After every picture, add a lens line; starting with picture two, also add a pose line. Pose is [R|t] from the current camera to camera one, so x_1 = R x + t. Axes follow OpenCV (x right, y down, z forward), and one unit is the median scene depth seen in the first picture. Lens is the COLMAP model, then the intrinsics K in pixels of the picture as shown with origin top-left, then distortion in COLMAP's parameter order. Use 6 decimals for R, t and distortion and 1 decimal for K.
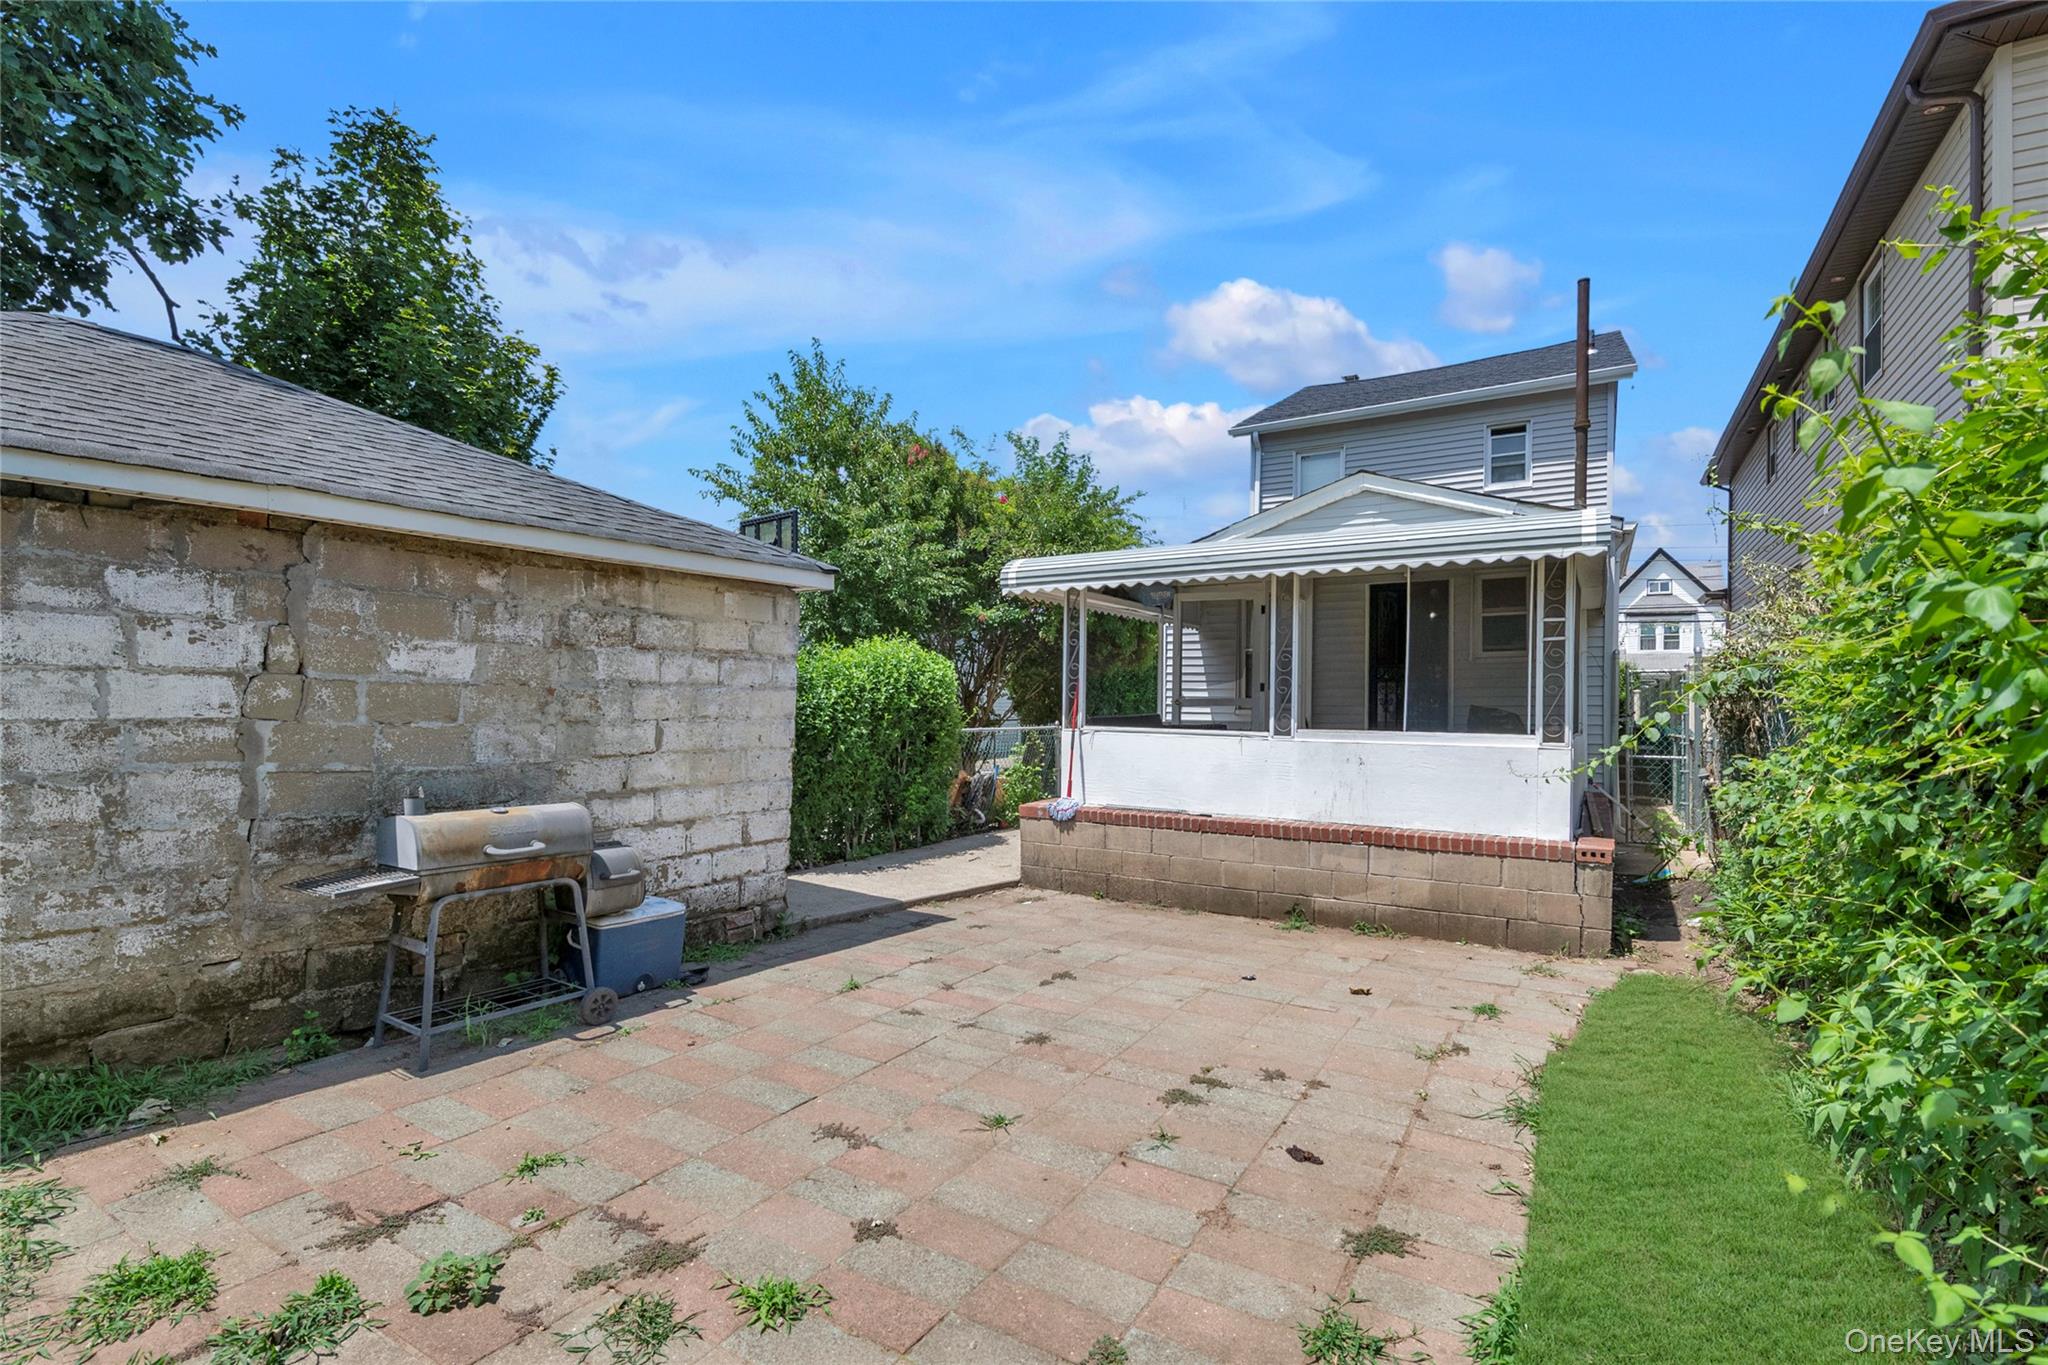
lens RADIAL K [[909.8, 0, 1035.5], [0, 909.8, 723.8], [0, 0, 1]] dist [-0.013812, -0.000218]
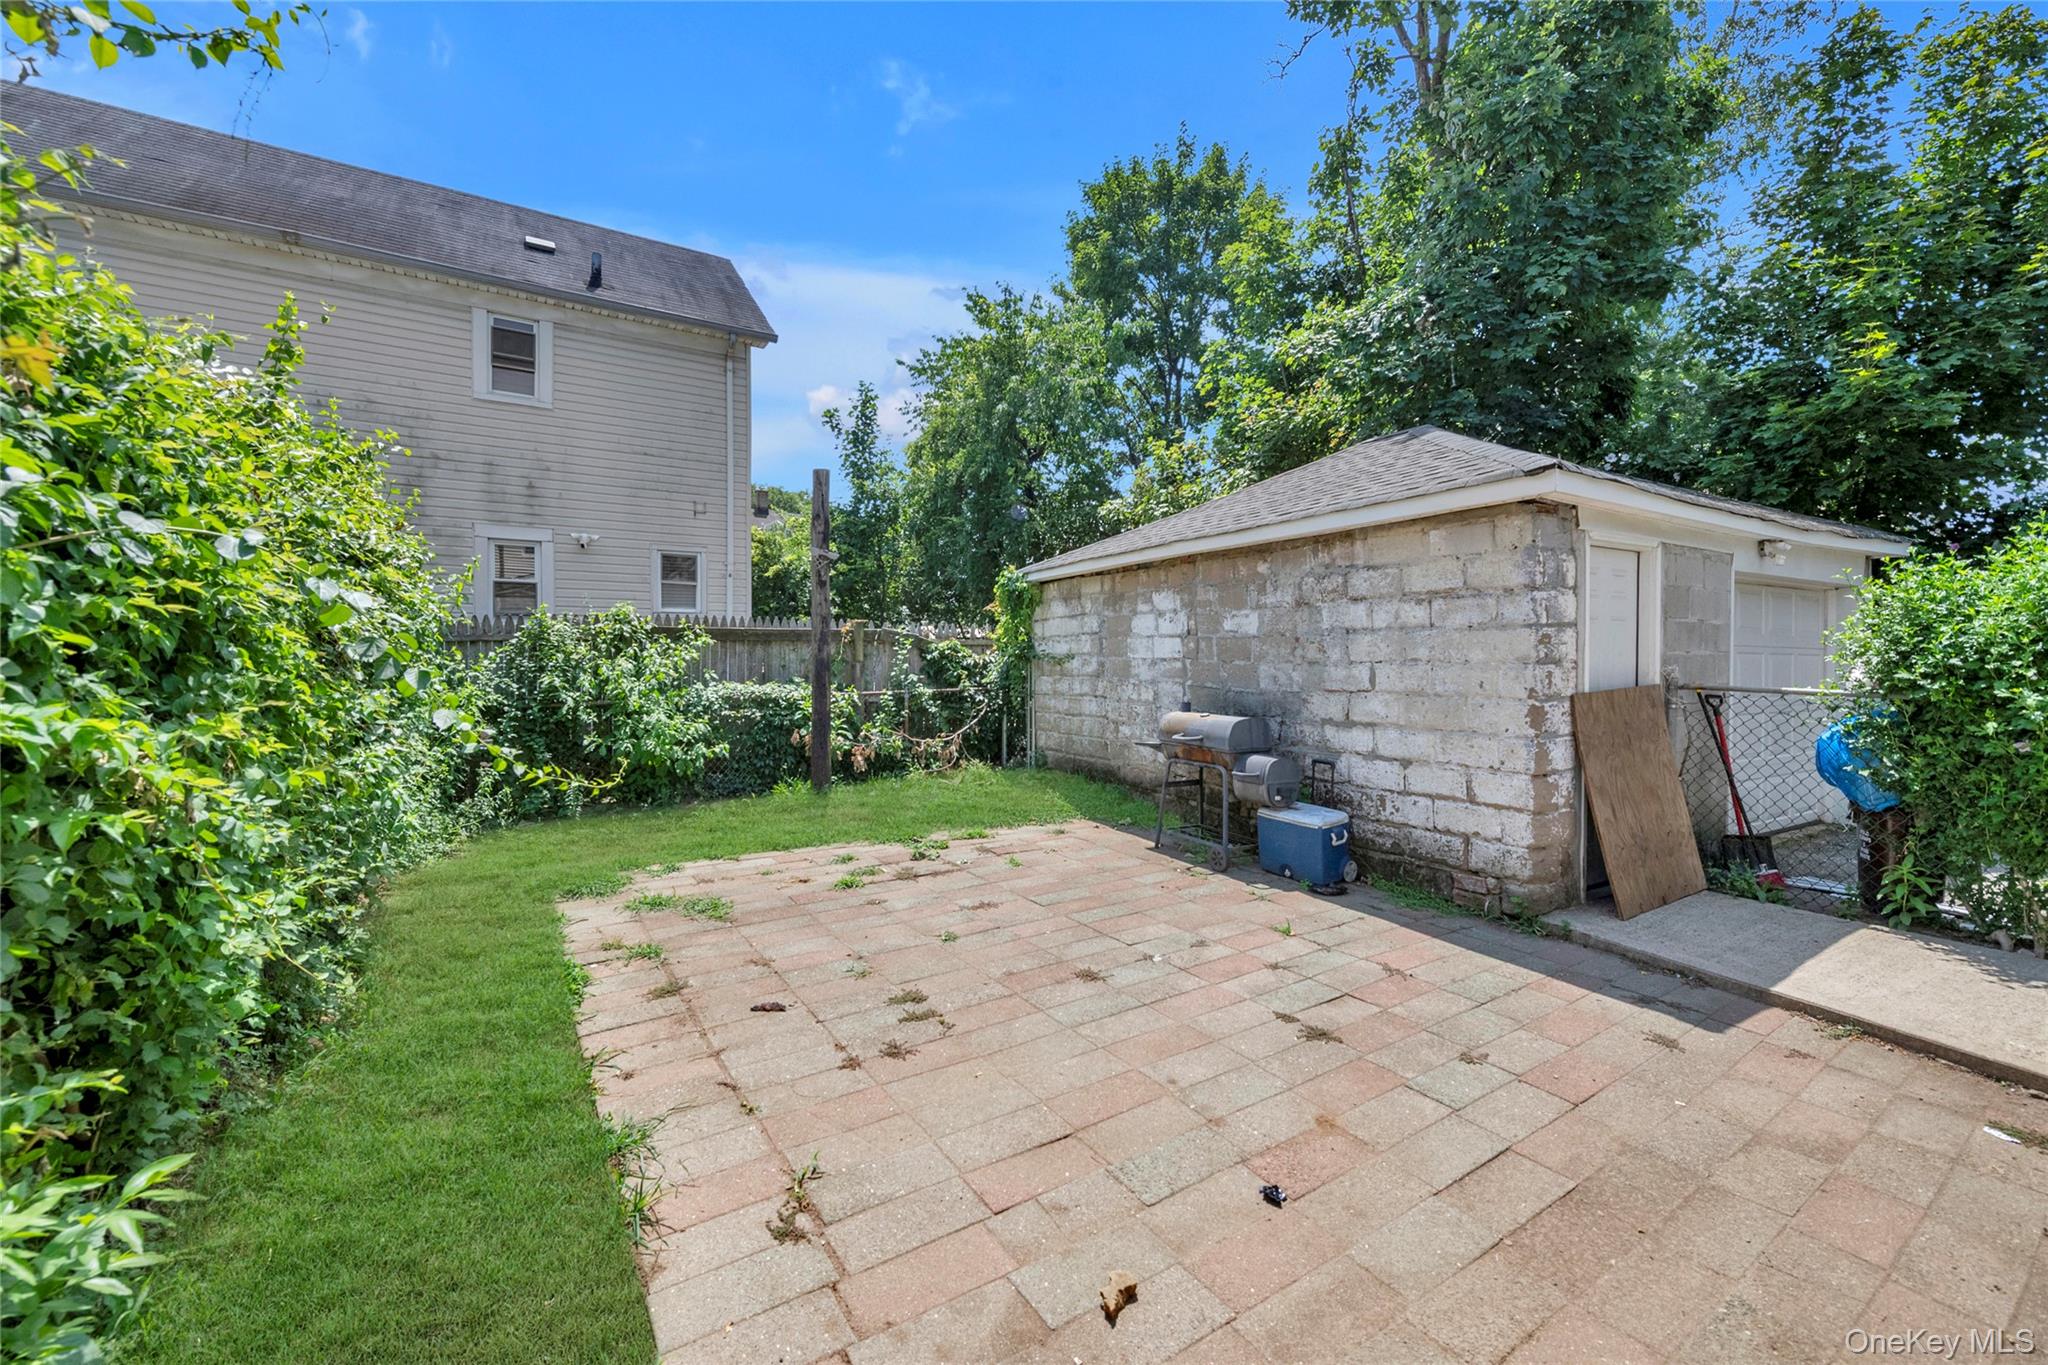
lens RADIAL K [[816.6, 0, 1024.0], [0, 816.6, 682.5], [0, 0, 1]] dist [-0.001247, -0.000161]
pose [[-0.430075, 0.020880, -0.902552, 0.703653], [-0.022485, 0.999175, 0.033830, -0.003669], [0.902513, 0.034844, -0.429250, 1.098765]]
